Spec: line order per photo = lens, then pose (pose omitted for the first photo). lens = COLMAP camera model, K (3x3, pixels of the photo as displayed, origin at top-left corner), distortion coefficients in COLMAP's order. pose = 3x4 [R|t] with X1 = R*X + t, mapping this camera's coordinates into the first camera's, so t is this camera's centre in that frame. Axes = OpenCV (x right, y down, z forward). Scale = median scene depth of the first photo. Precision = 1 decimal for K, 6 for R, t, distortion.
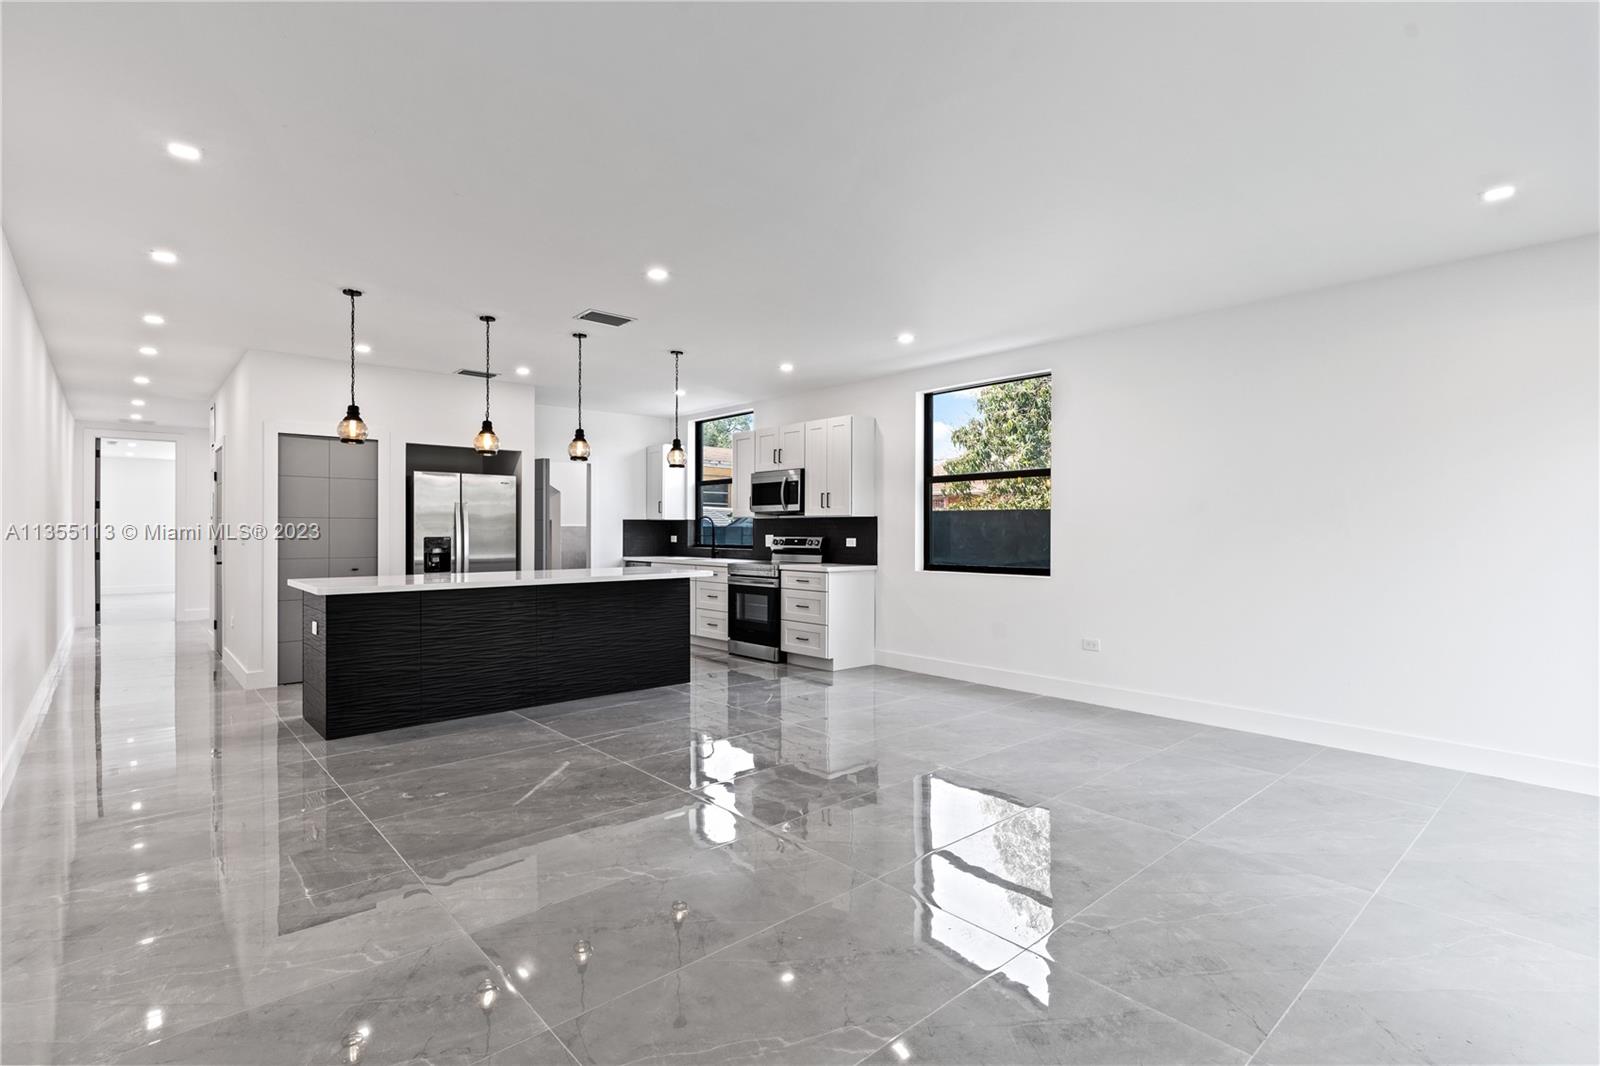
lens RADIAL K [[759.2, 0, 803.1], [0, 759.2, 530.0], [0, 0, 1]] dist [0.002342, 0.001472]
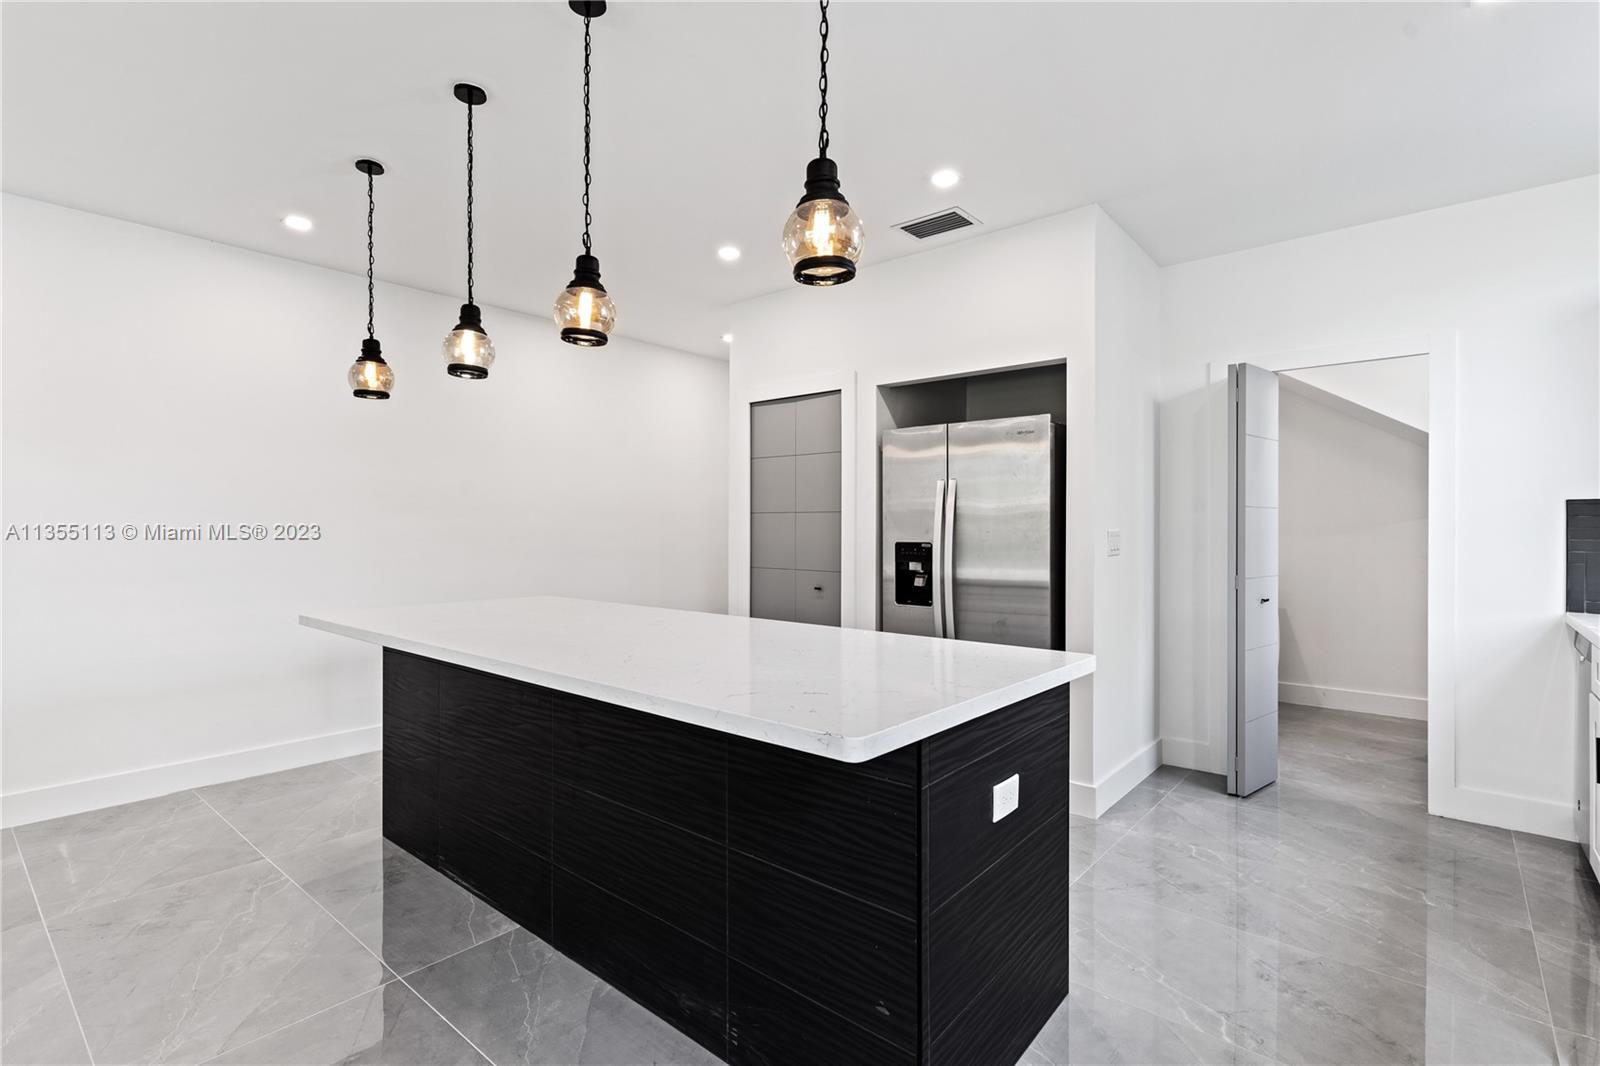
lens RADIAL K [[759.2, 0, 803.1], [0, 759.2, 530.0], [0, 0, 1]] dist [0.002342, 0.001472]
pose [[0.130009, 0.001402, -0.991512, 0.061654], [-0.001459, 0.999998, 0.001223, -0.000555], [0.991512, 0.001288, 0.130011, 0.777282]]
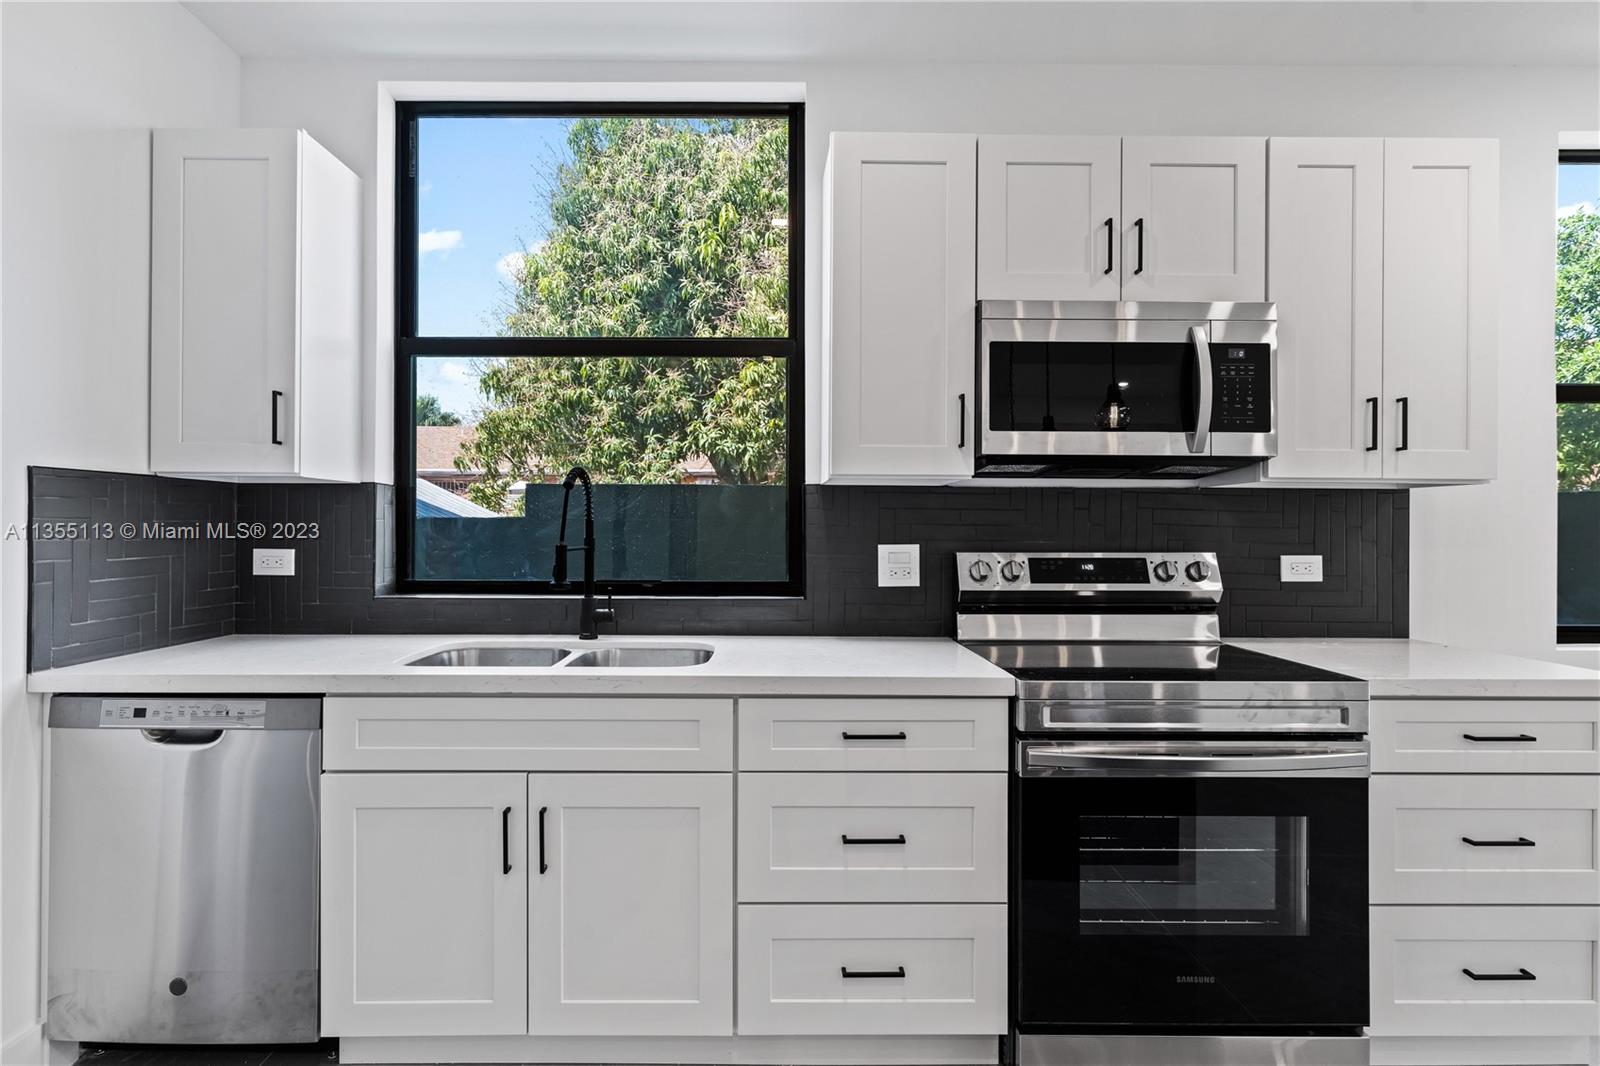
lens RADIAL K [[780.4, 0, 776.5], [0, 780.4, 526.4], [0, 0, 1]] dist [0.001101, 0.000288]
pose [[0.666172, 0.003338, 0.745790, -0.319001], [-0.005233, 0.999986, 0.000198, -0.000153], [-0.745780, -0.004035, 0.666181, 0.924693]]
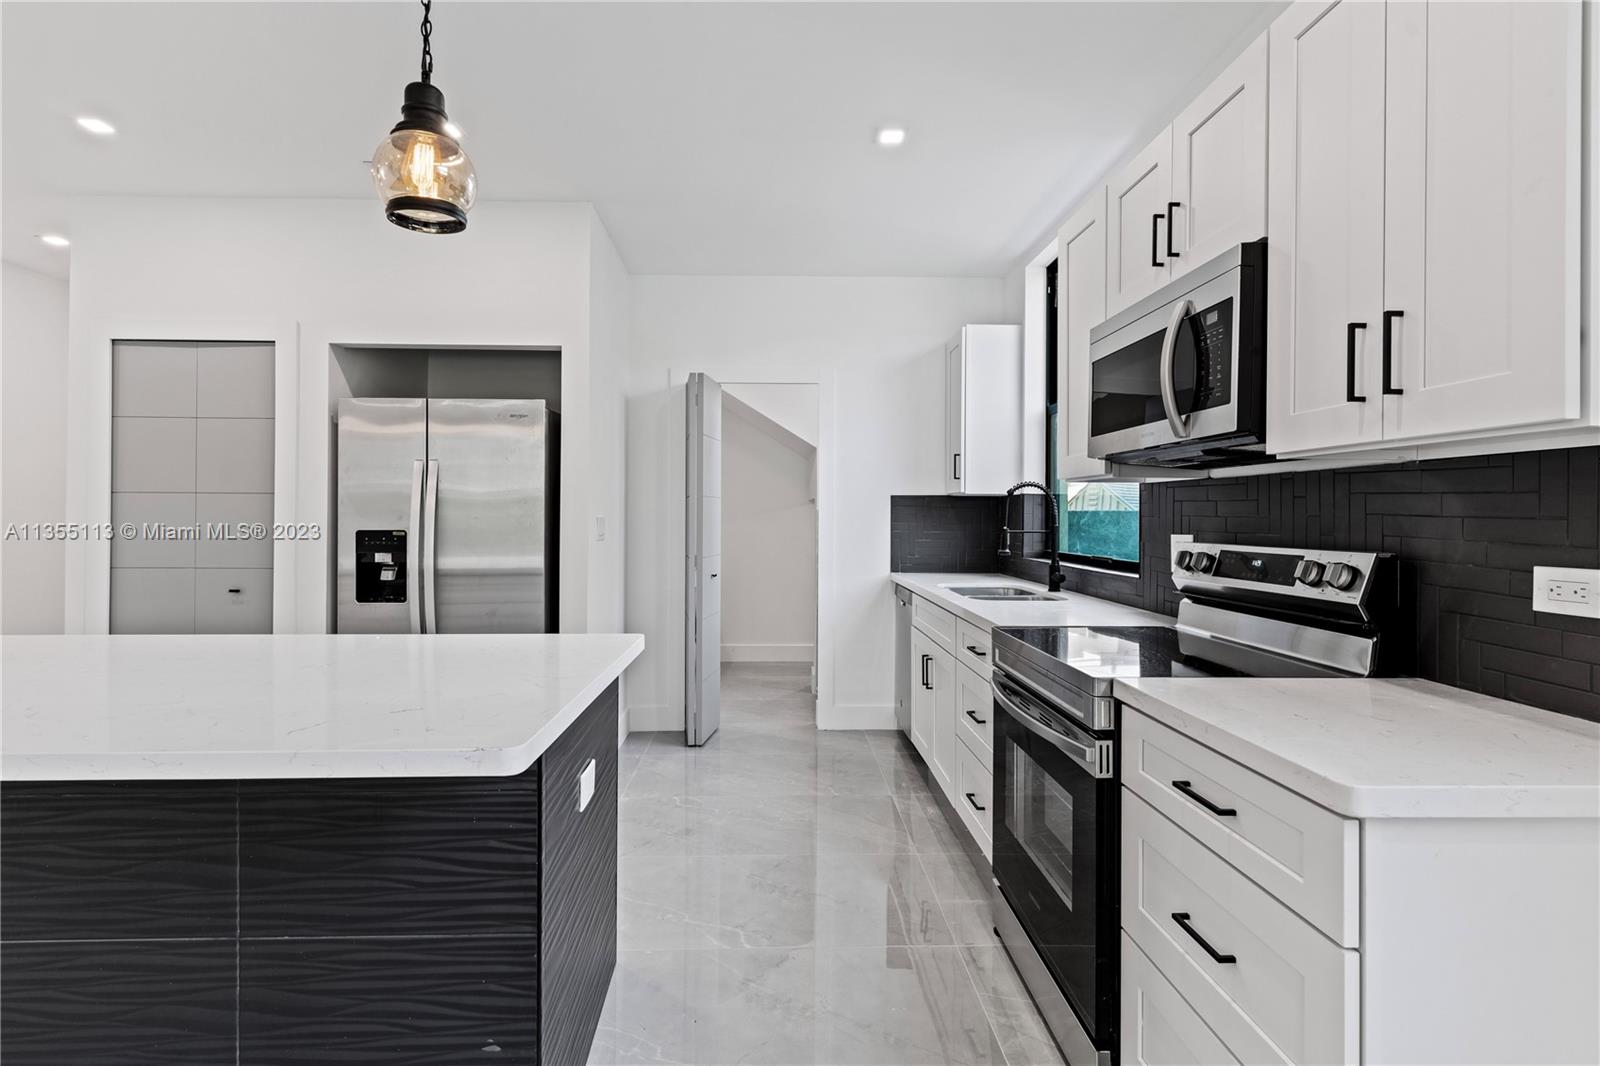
lens RADIAL K [[765.1, 0, 799.0], [0, 765.1, 509.2], [0, 0, 1]] dist [-0.001285, 0.000039]
pose [[0.765664, -0.003316, -0.643232, 0.039423], [-0.002951, 0.999958, -0.008668, -0.000775], [0.643234, 0.008535, 0.765622, 0.731213]]
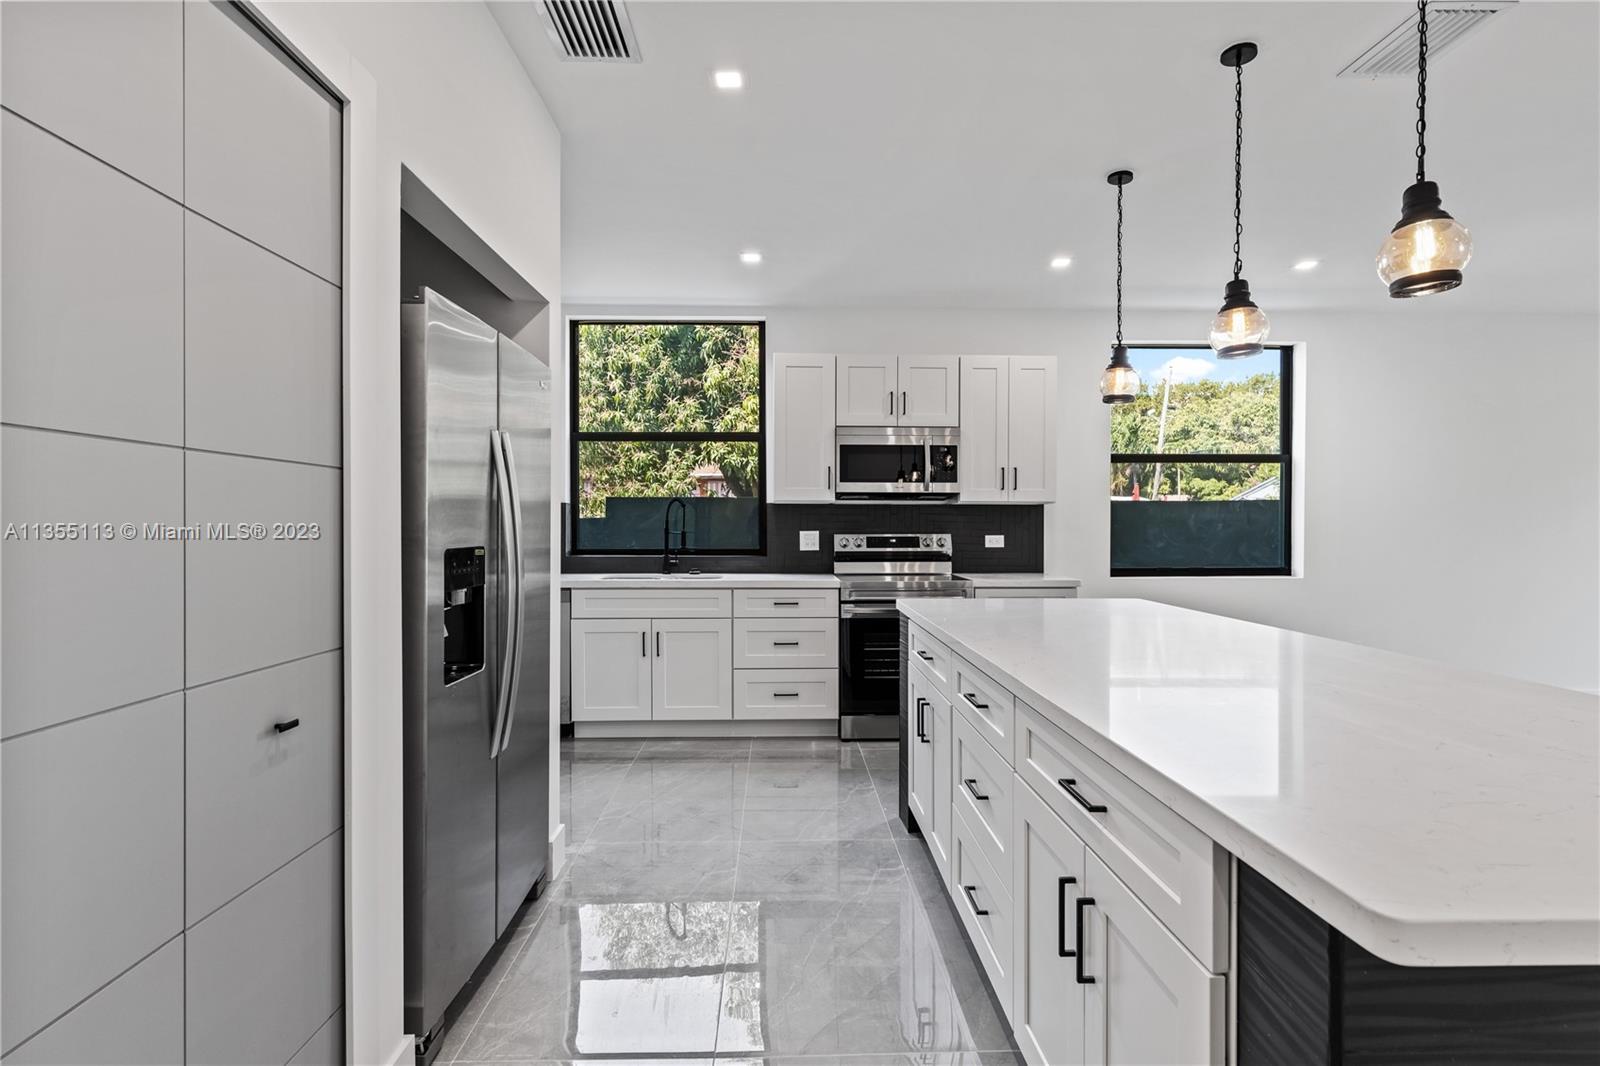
lens RADIAL K [[759.2, 0, 803.1], [0, 759.2, 530.0], [0, 0, 1]] dist [0.002342, 0.001472]
pose [[0.647012, -0.005950, 0.762456, -0.562227], [-0.001318, 0.999959, 0.008922, 0.000172], [-0.762478, -0.006778, 0.646978, 0.670621]]
